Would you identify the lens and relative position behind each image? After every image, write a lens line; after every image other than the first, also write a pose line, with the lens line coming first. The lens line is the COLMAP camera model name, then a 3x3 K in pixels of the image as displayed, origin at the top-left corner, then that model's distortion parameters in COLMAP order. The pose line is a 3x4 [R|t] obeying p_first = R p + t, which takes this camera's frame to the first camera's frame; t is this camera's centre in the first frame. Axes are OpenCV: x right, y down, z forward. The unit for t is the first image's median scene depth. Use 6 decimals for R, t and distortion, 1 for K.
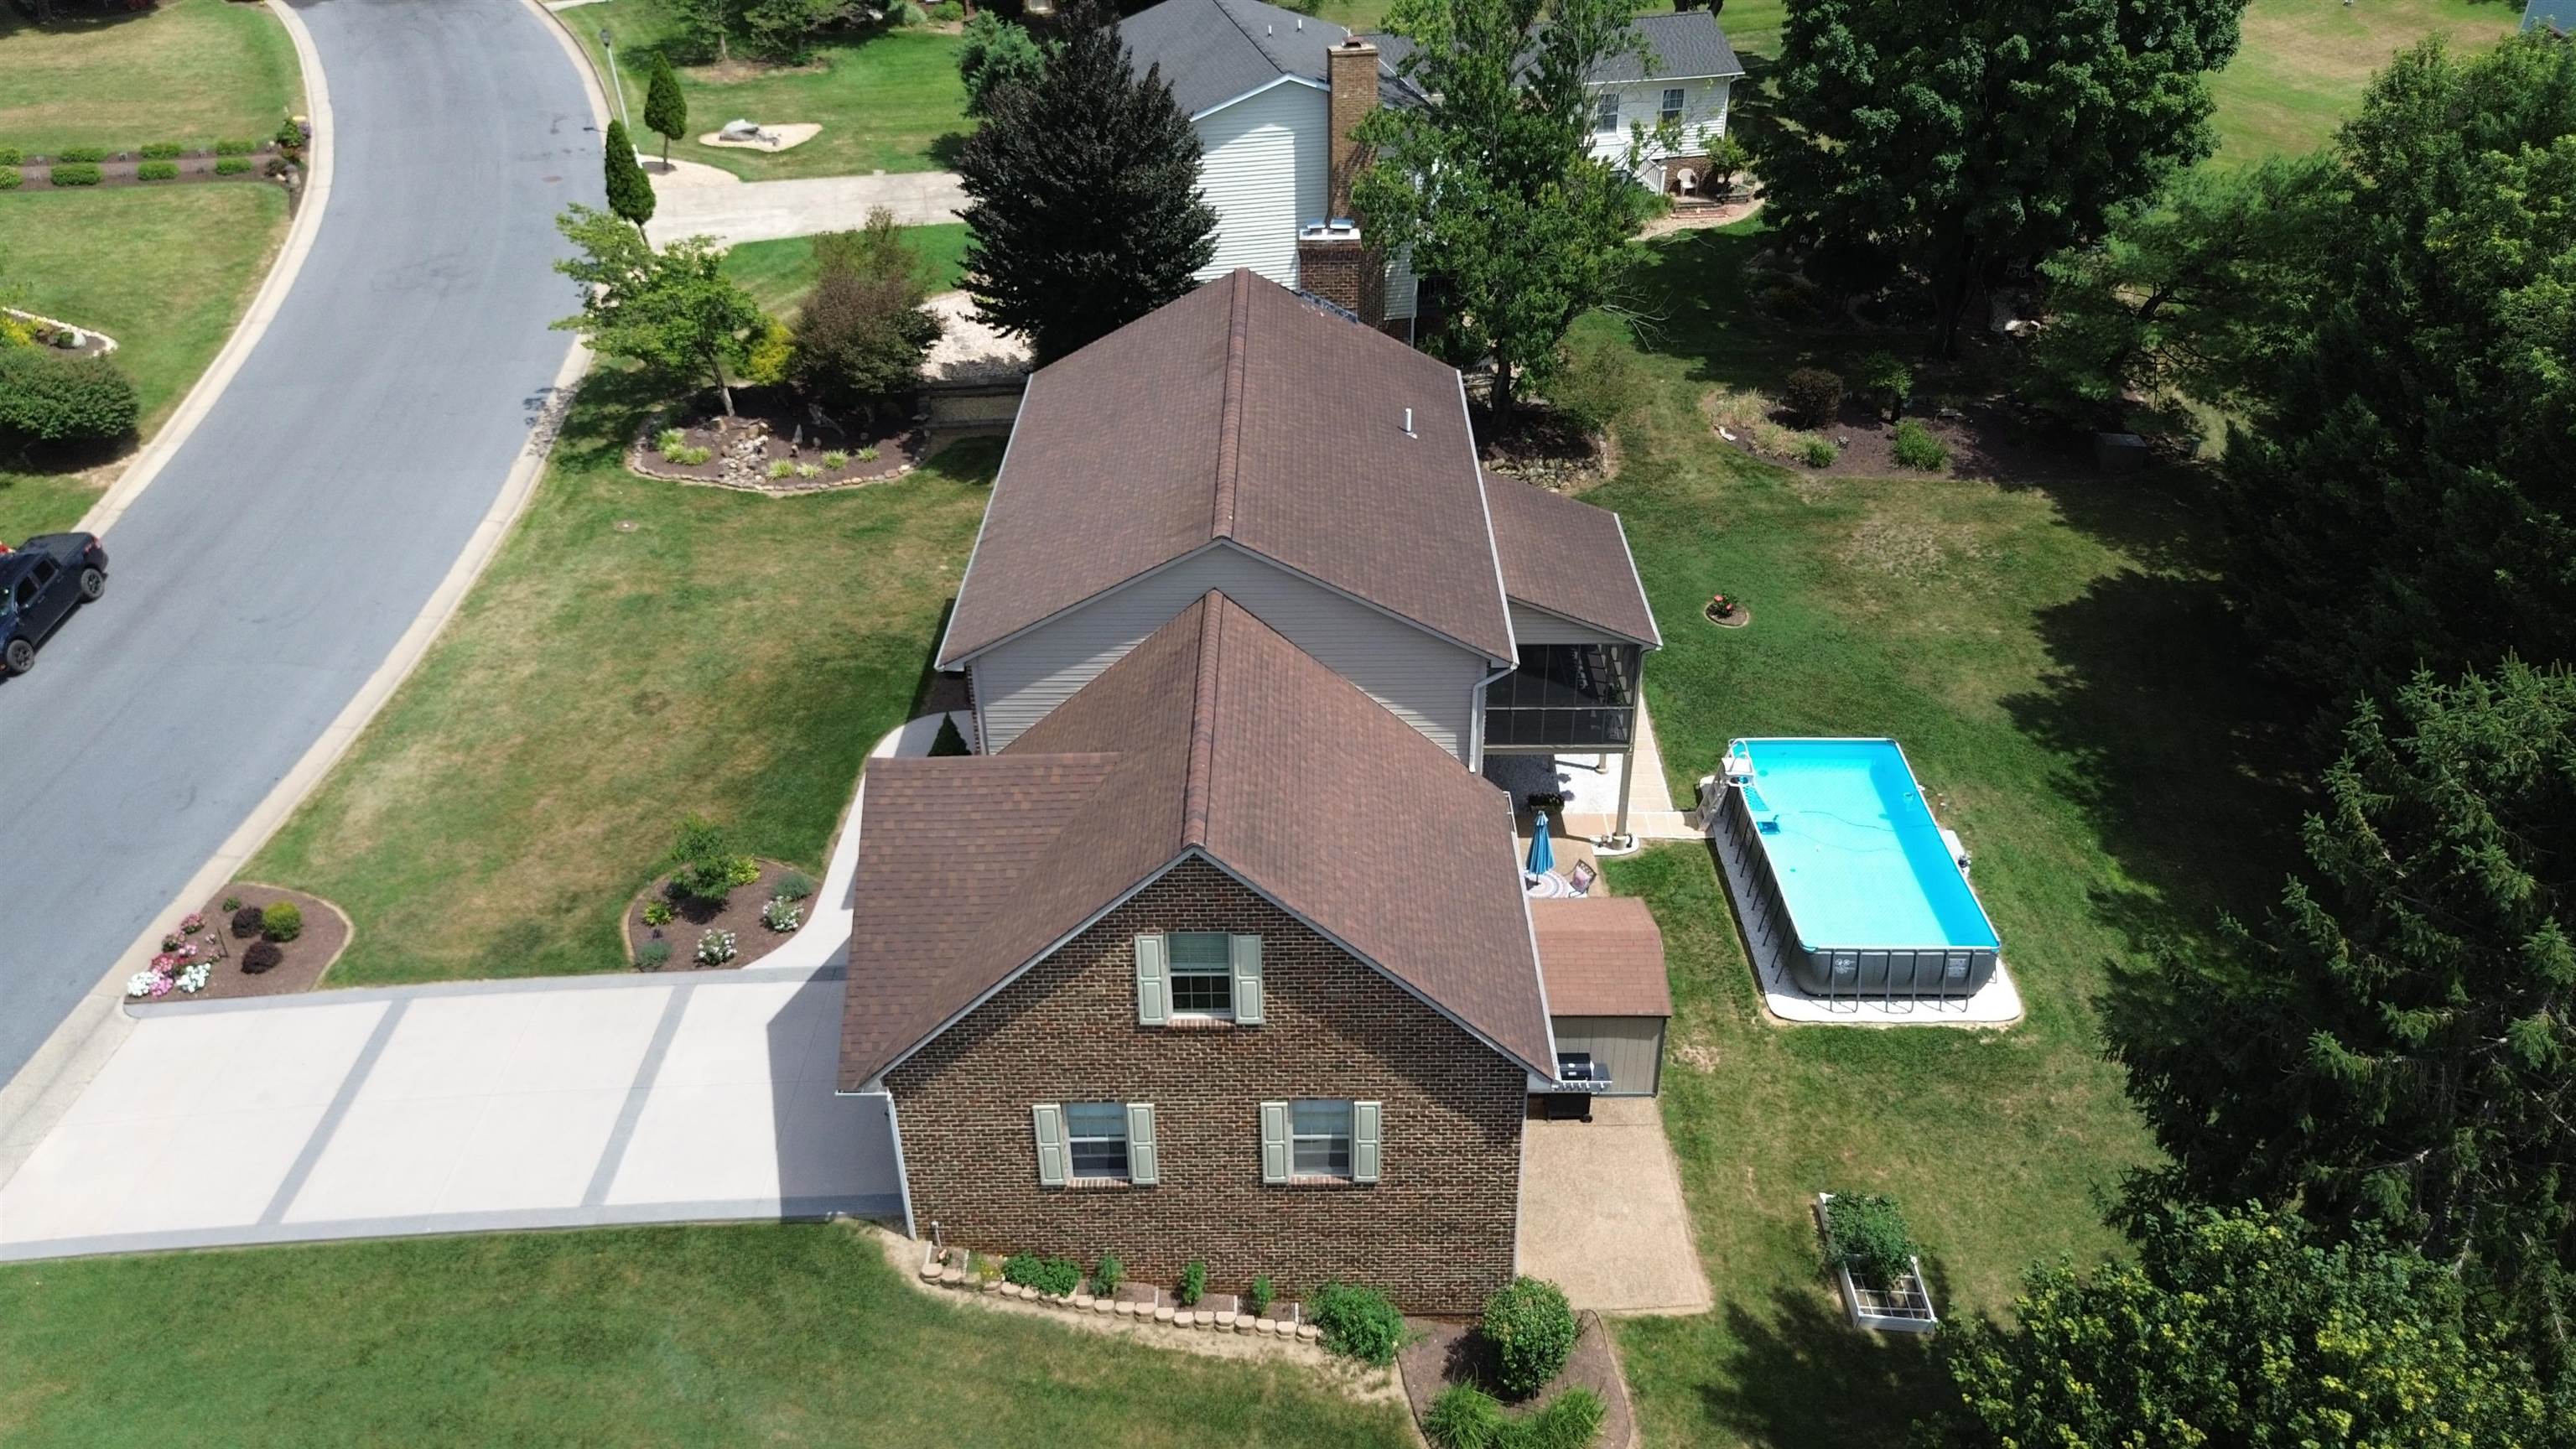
lens RADIAL K [[1842.0, 0, 1281.7], [0, 1842.0, 723.2], [0, 0, 1]] dist [0.053293, -0.051197]
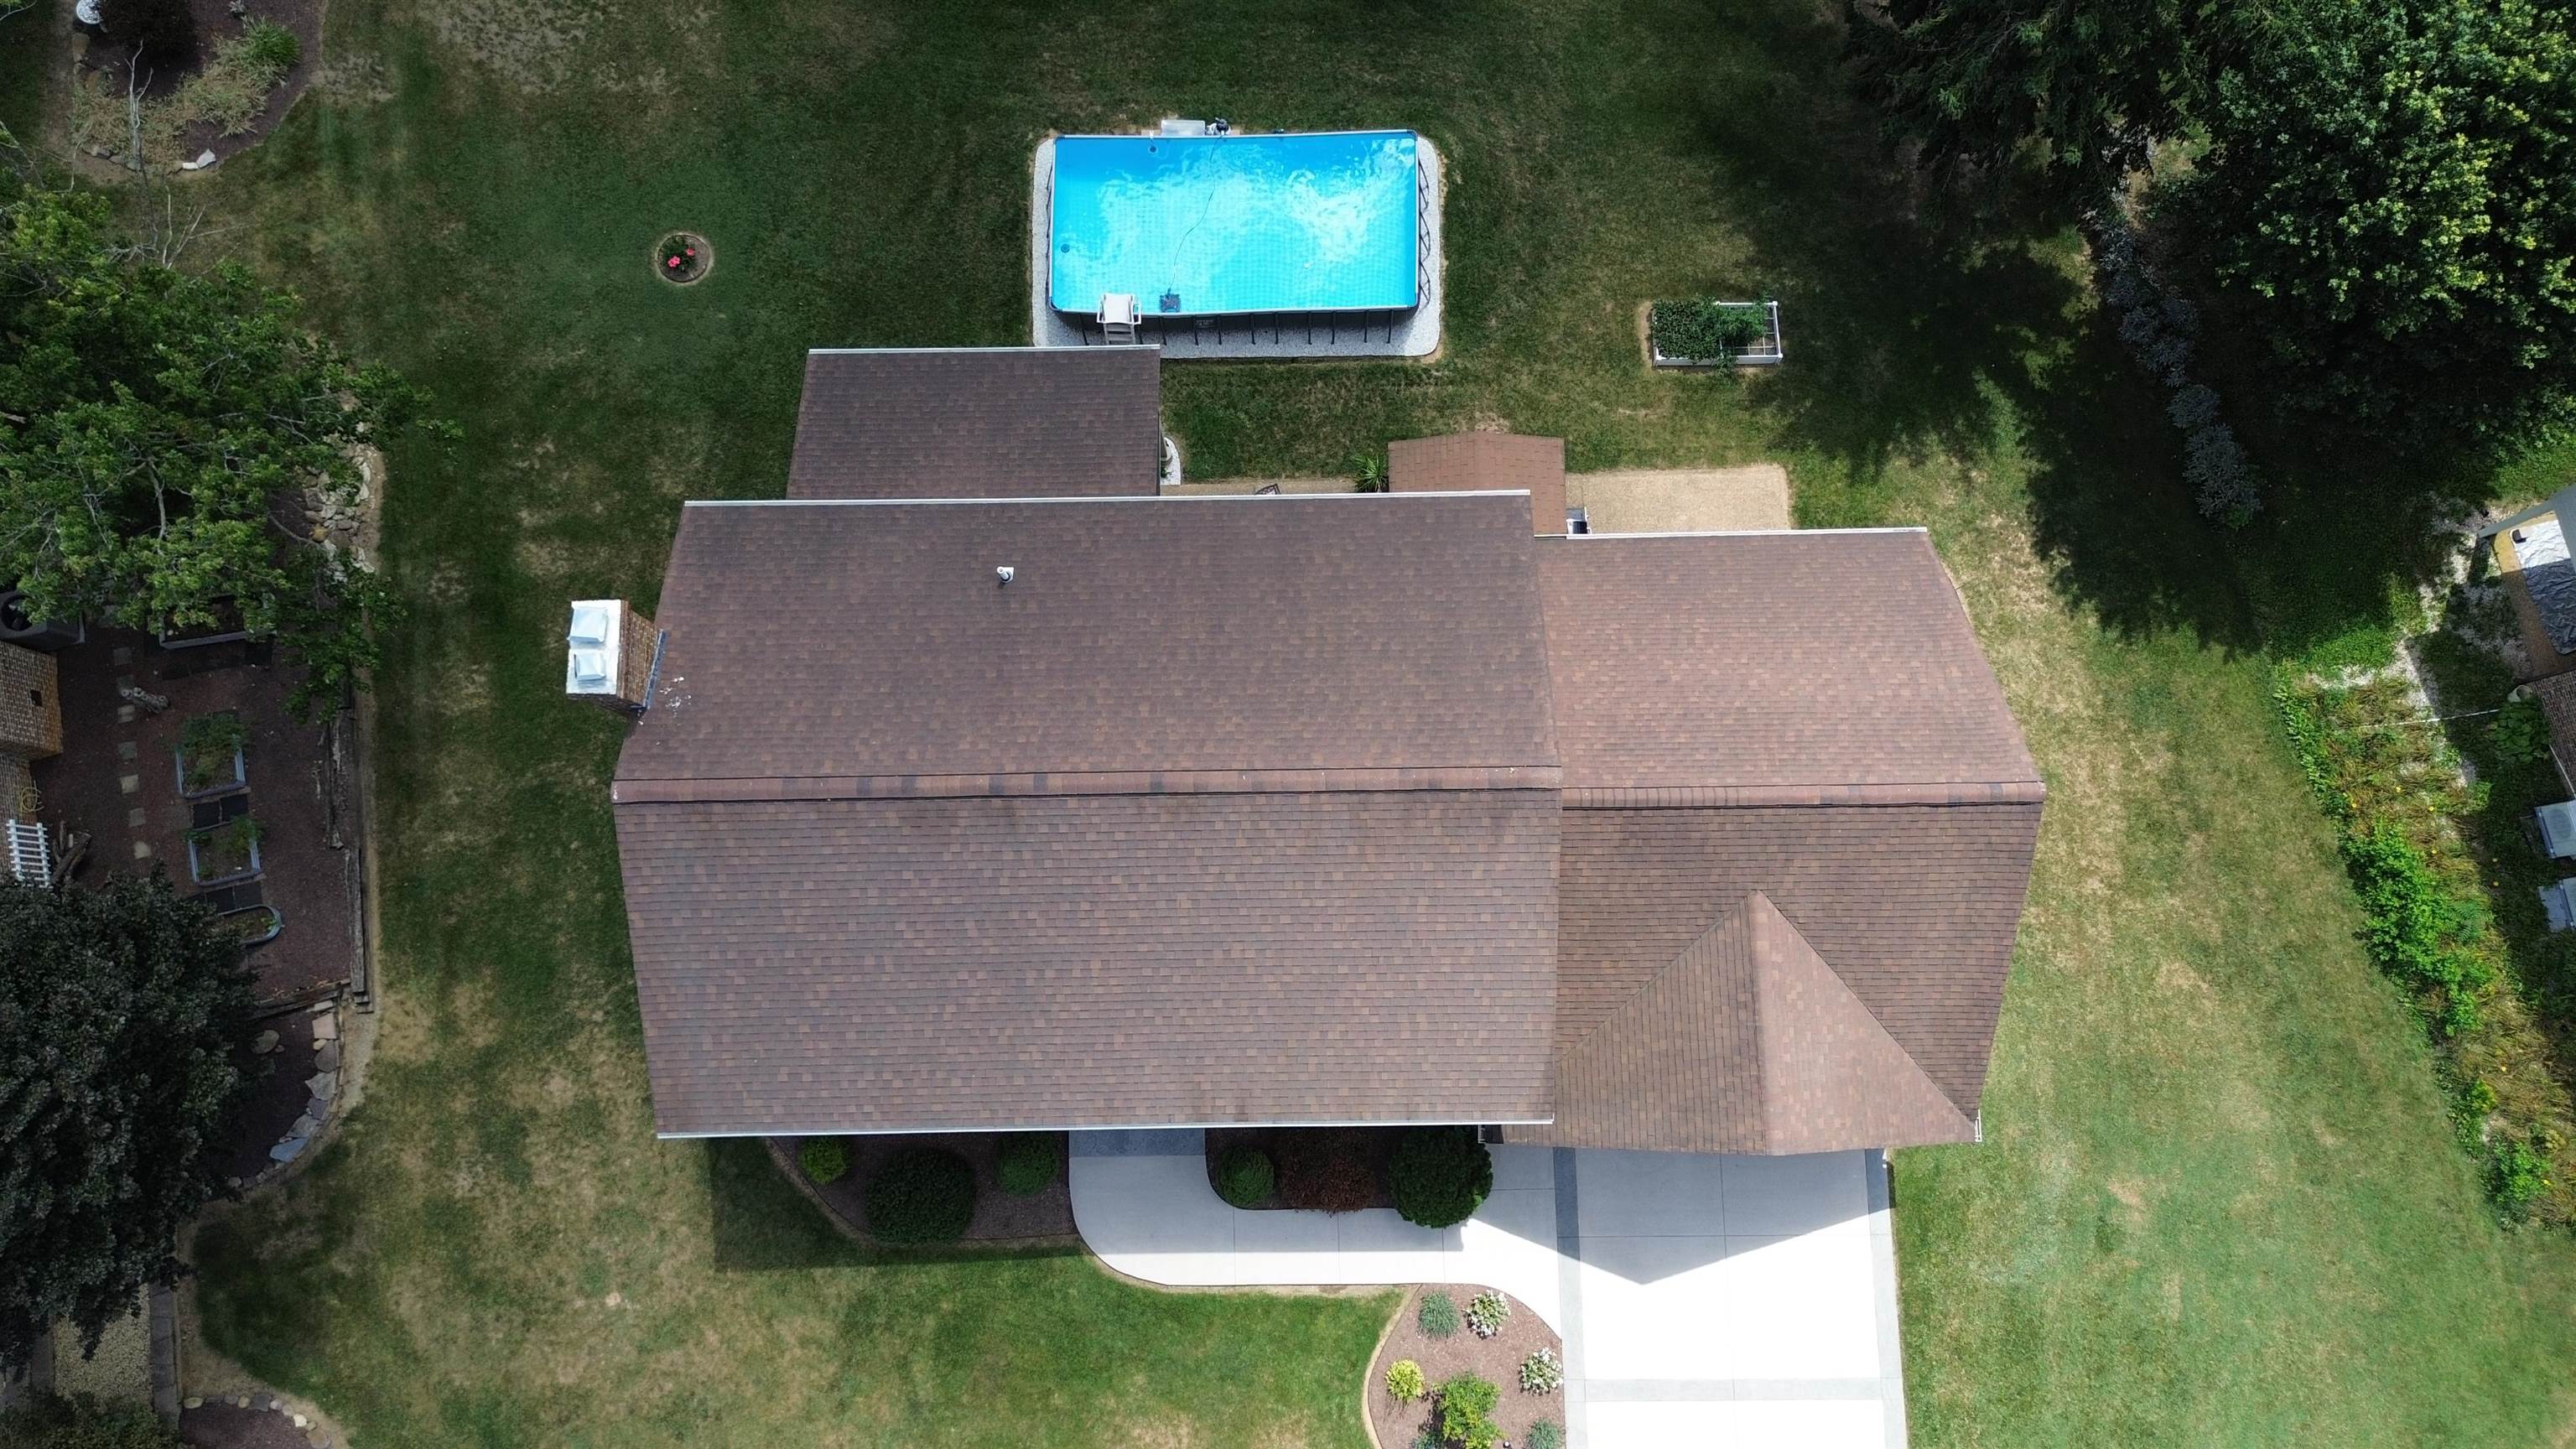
lens RADIAL K [[1826.5, 0, 1282.3], [0, 1826.5, 726.2], [0, 0, 1]] dist [0.067078, -0.054988]
pose [[-0.019966, -0.984592, 0.173725, -0.122266], [0.538169, 0.135855, 0.831816, -0.697385], [-0.842601, 0.110102, 0.527164, 0.499992]]
